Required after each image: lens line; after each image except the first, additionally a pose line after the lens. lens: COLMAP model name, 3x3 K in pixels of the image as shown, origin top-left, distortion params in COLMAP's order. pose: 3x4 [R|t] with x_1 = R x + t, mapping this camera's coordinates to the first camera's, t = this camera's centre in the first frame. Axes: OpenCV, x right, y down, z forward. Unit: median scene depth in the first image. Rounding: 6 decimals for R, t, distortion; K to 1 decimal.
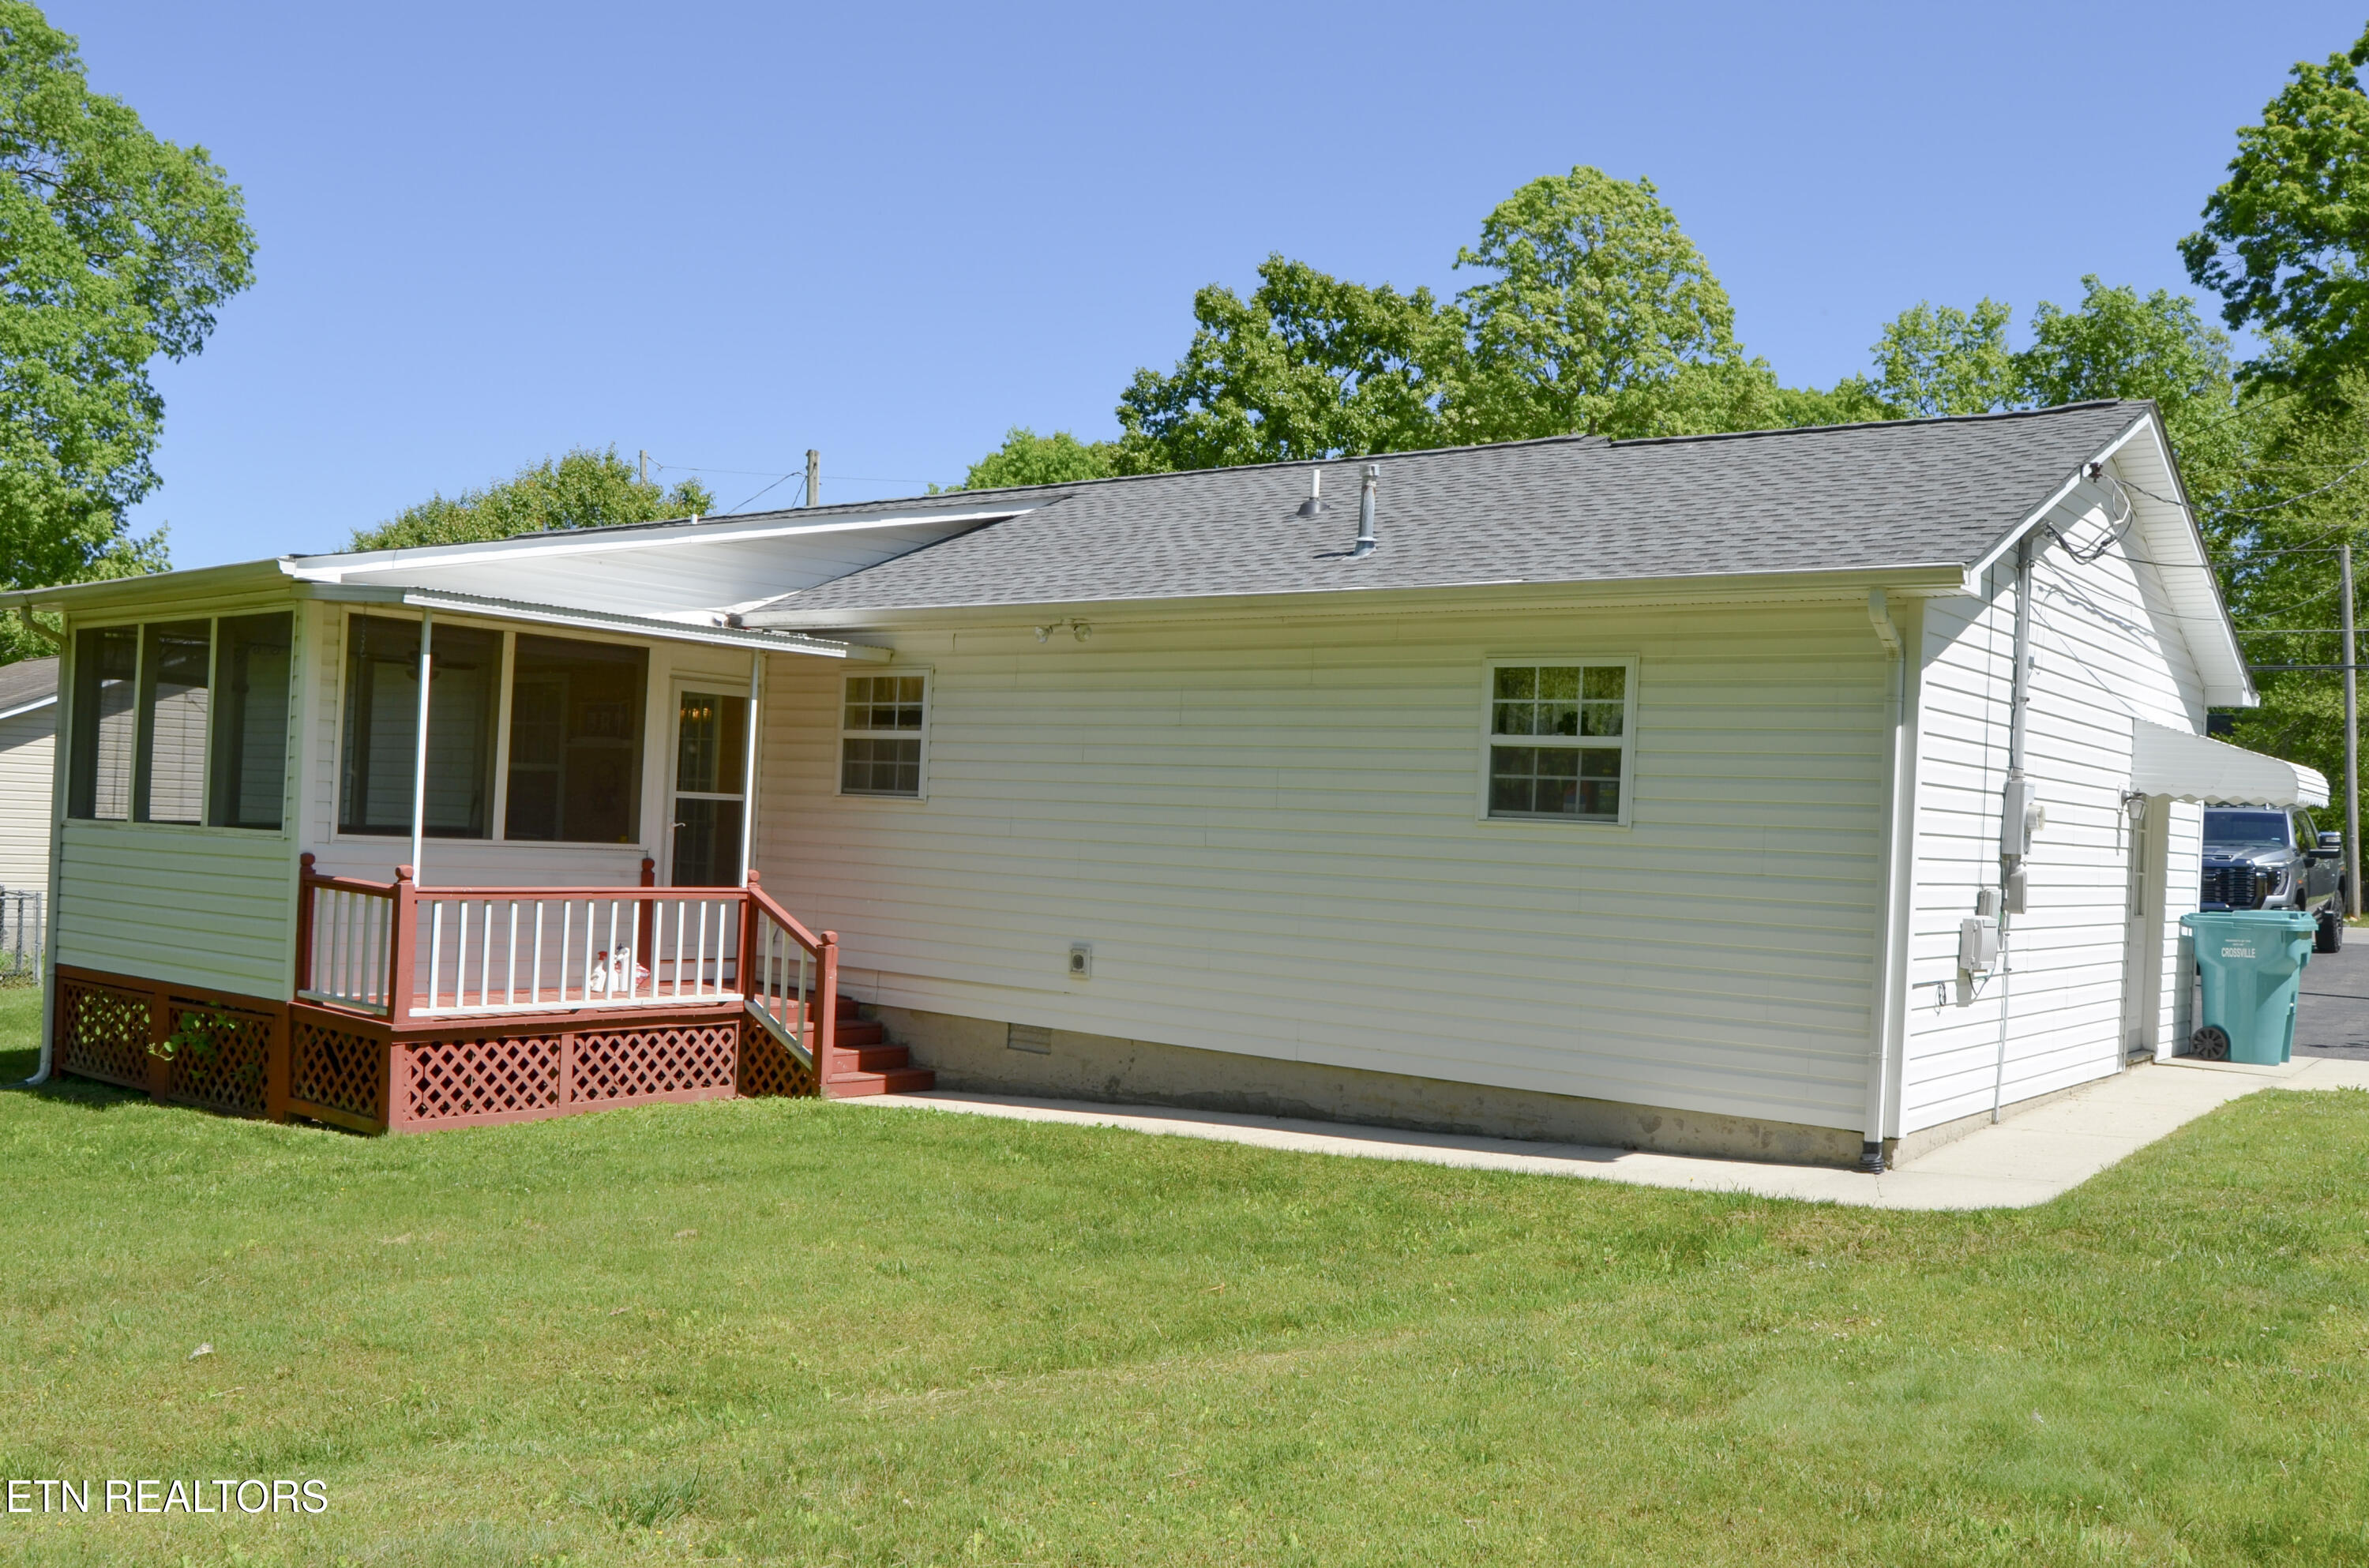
lens RADIAL K [[1980.7, 0, 1225.8], [0, 1980.7, 791.1], [0, 0, 1]] dist [-0.108408, 0.069889]
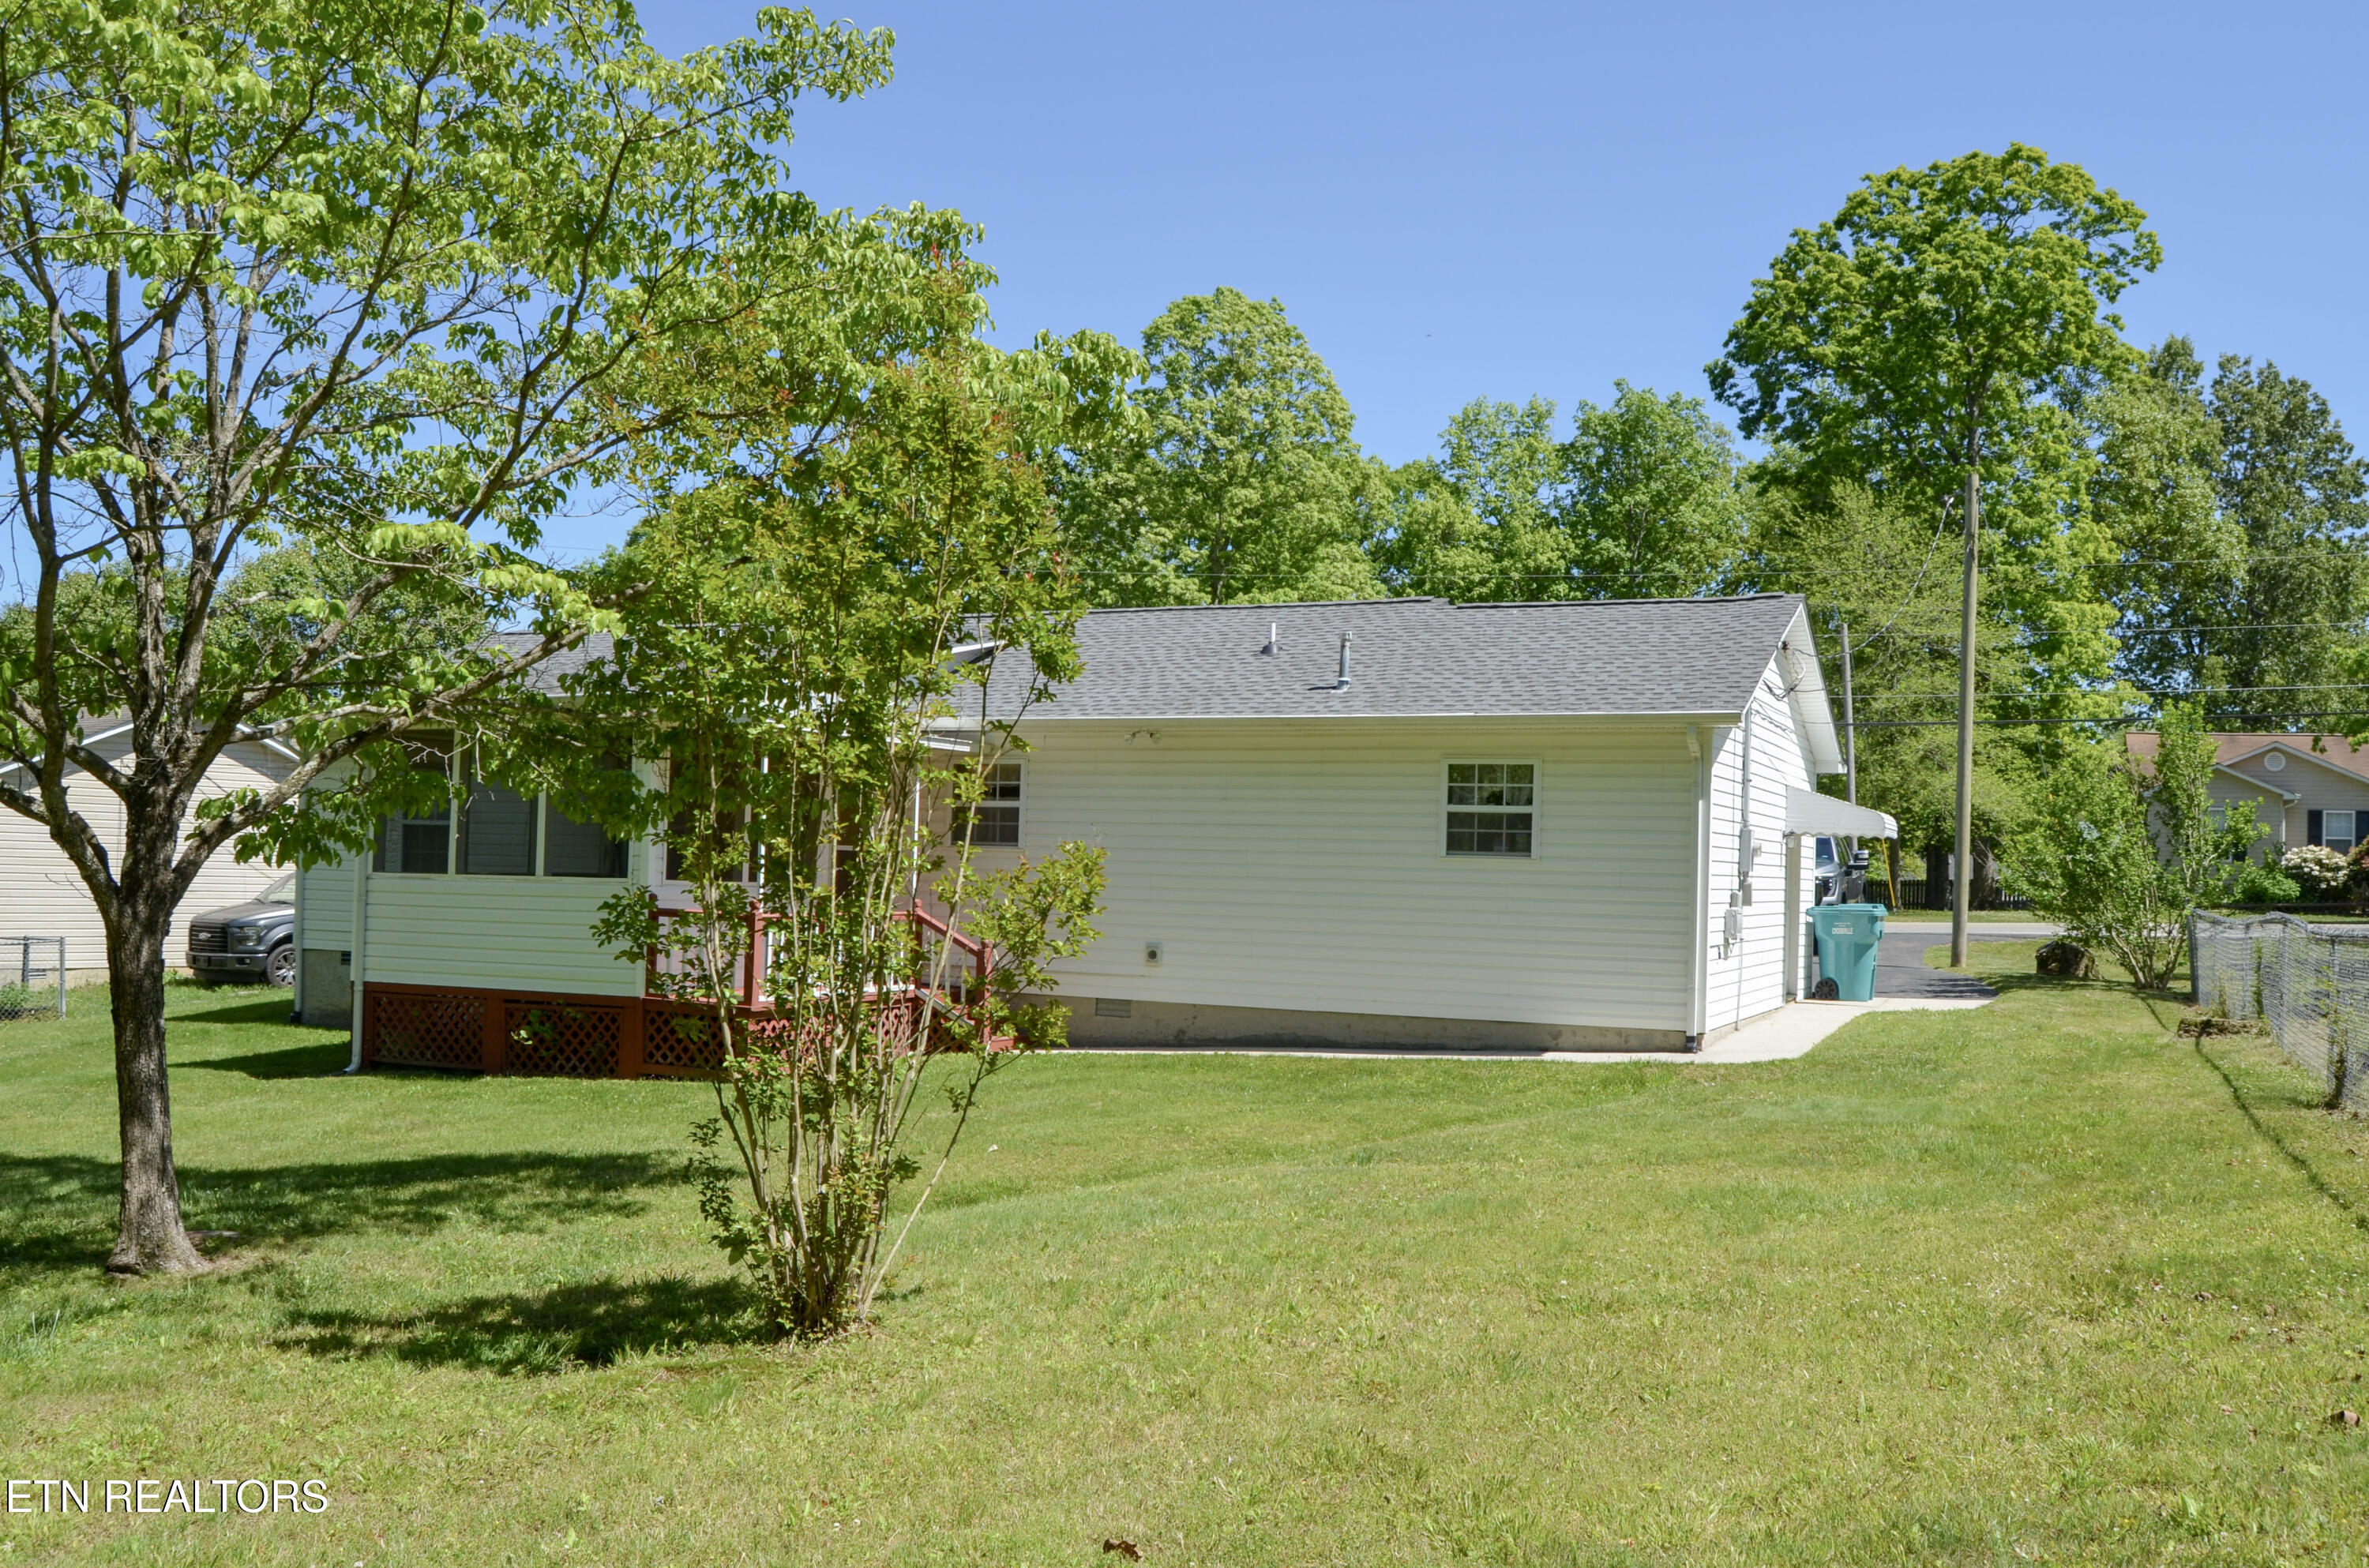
lens RADIAL K [[1944.1, 0, 1184.5], [0, 1944.1, 784.0], [0, 0, 1]] dist [-0.061838, -0.001764]
pose [[0.976157, -0.009529, 0.216858, -0.345999], [0.013388, 0.999777, -0.016331, -0.018071], [-0.216654, 0.018845, 0.976066, -0.429082]]
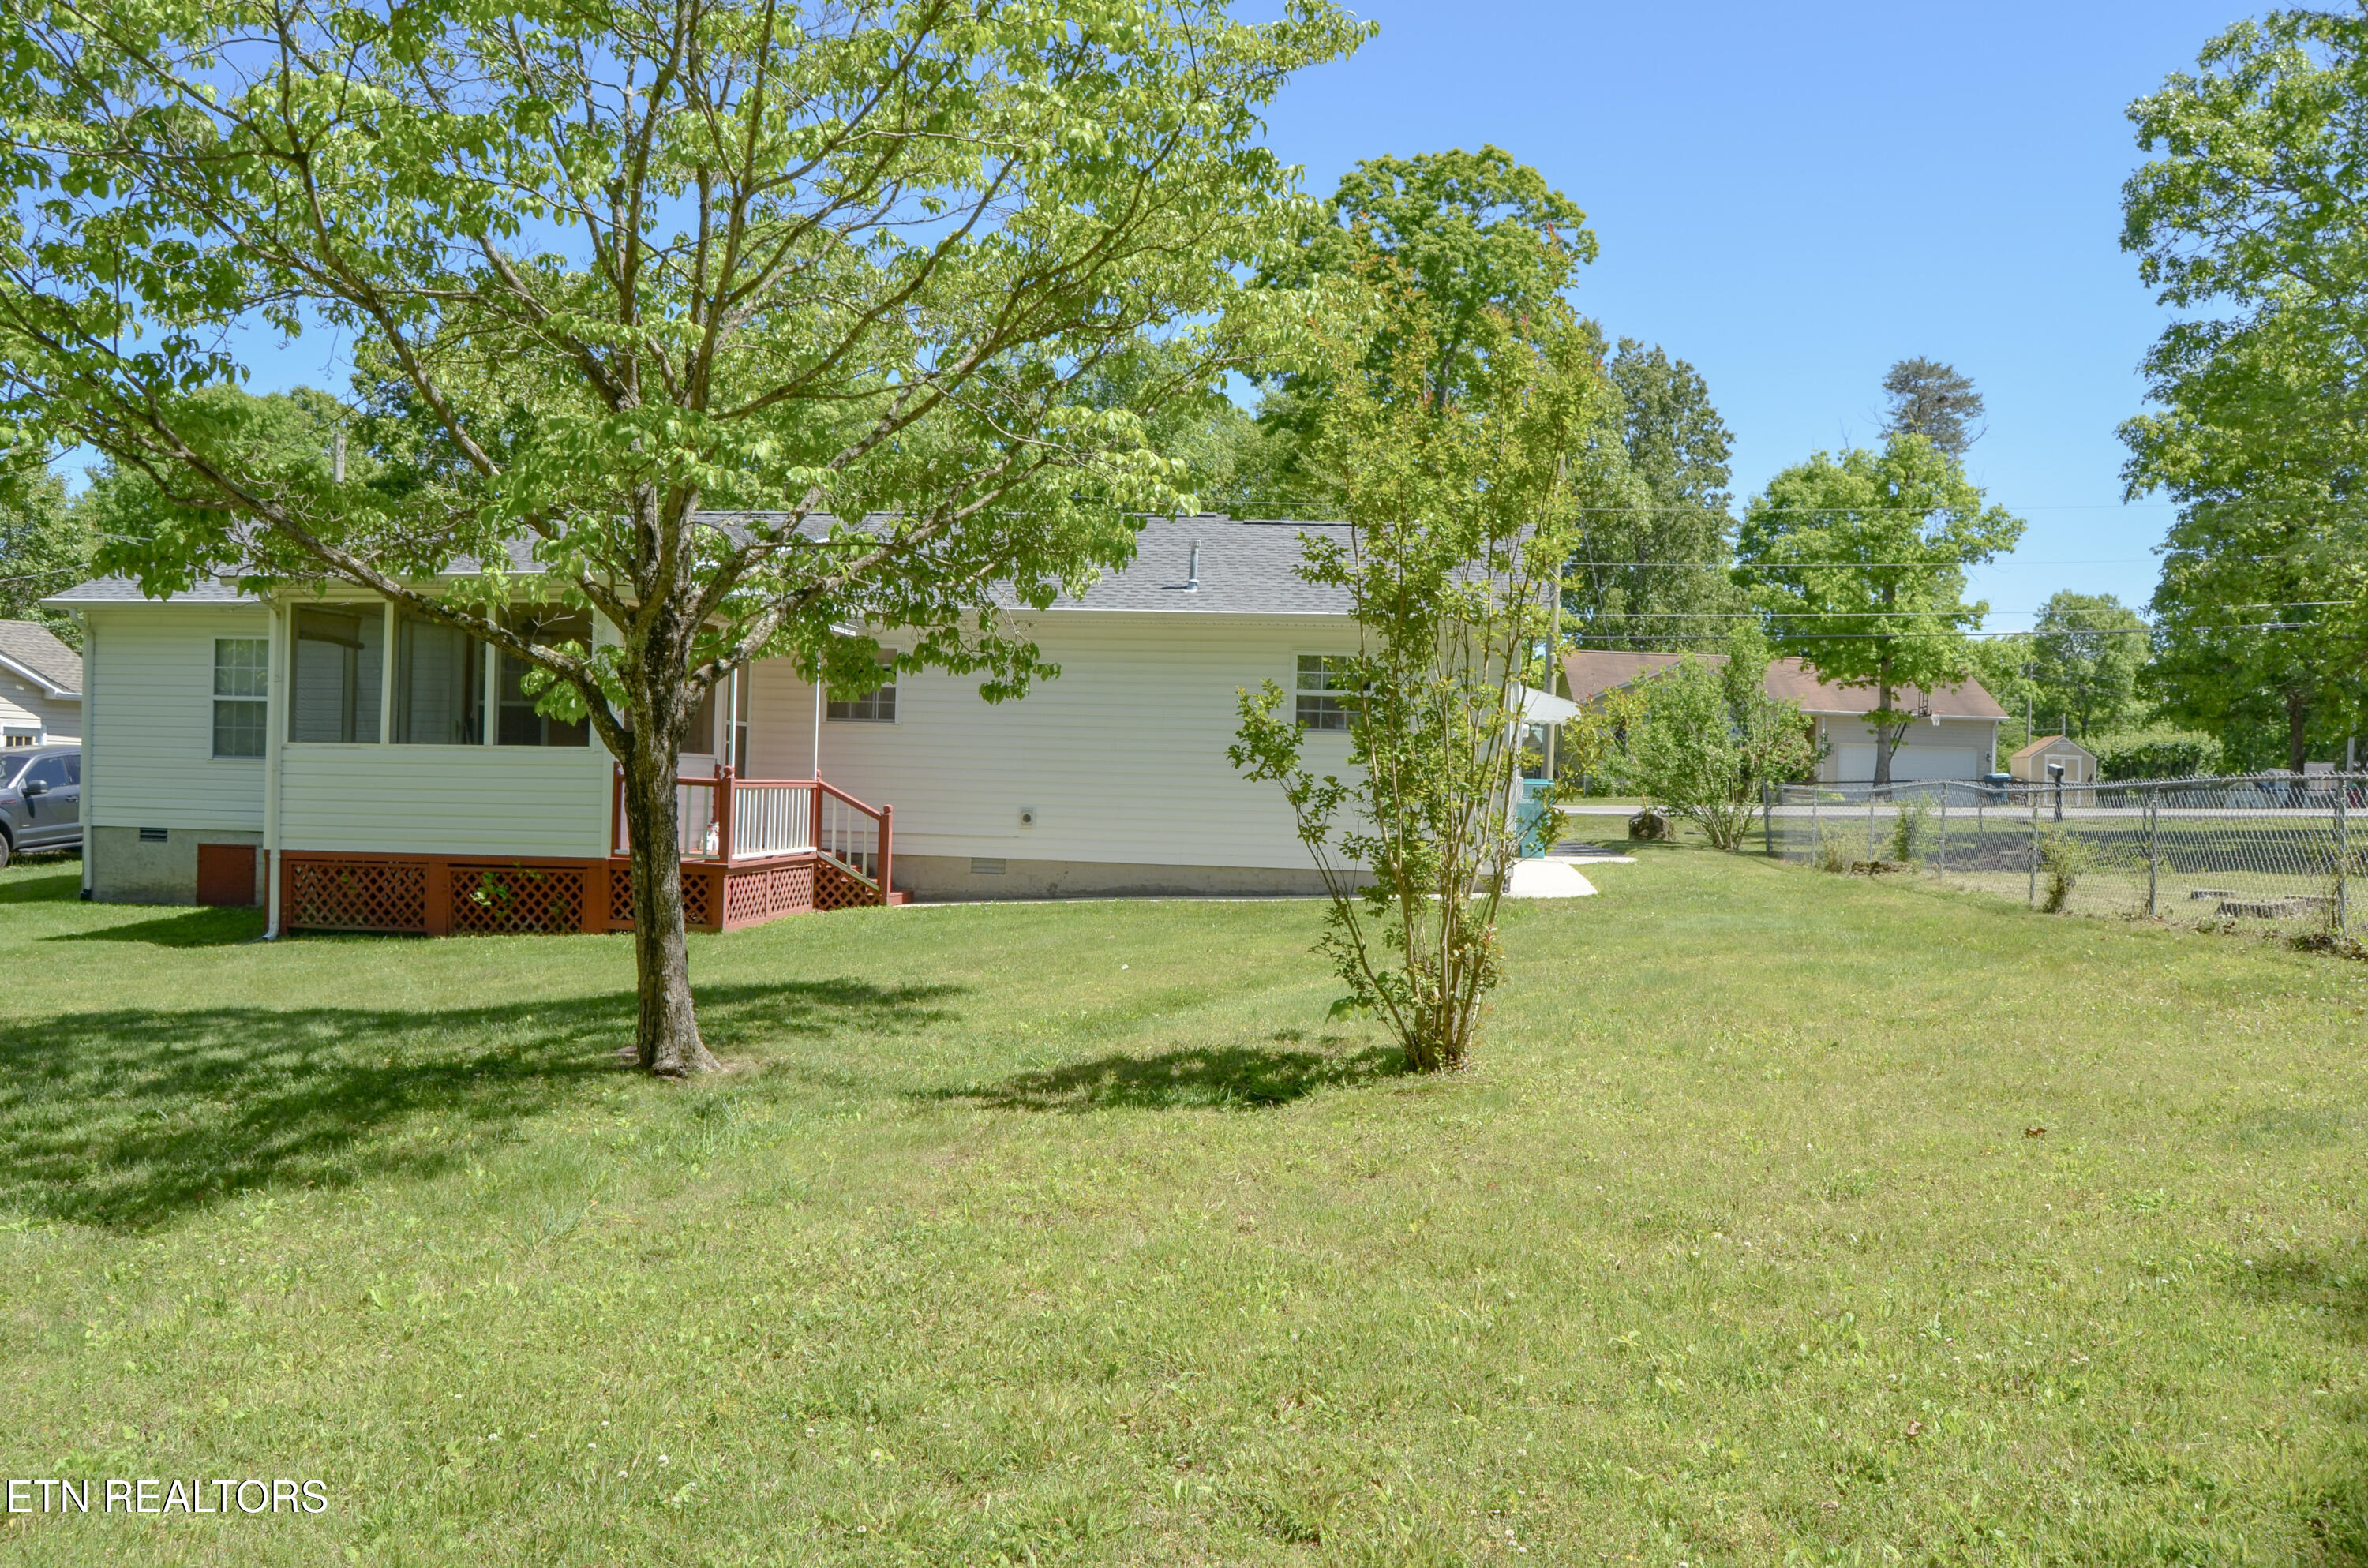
lens RADIAL K [[1822.2, 0, 1113.6], [0, 1822.2, 778.0], [0, 0, 1]] dist [-0.092446, 0.090482]
pose [[0.879028, -0.018248, 0.476421, -0.709596], [0.002979, 0.999458, 0.032786, -0.000787], [-0.476762, -0.027400, 0.878606, -0.399922]]
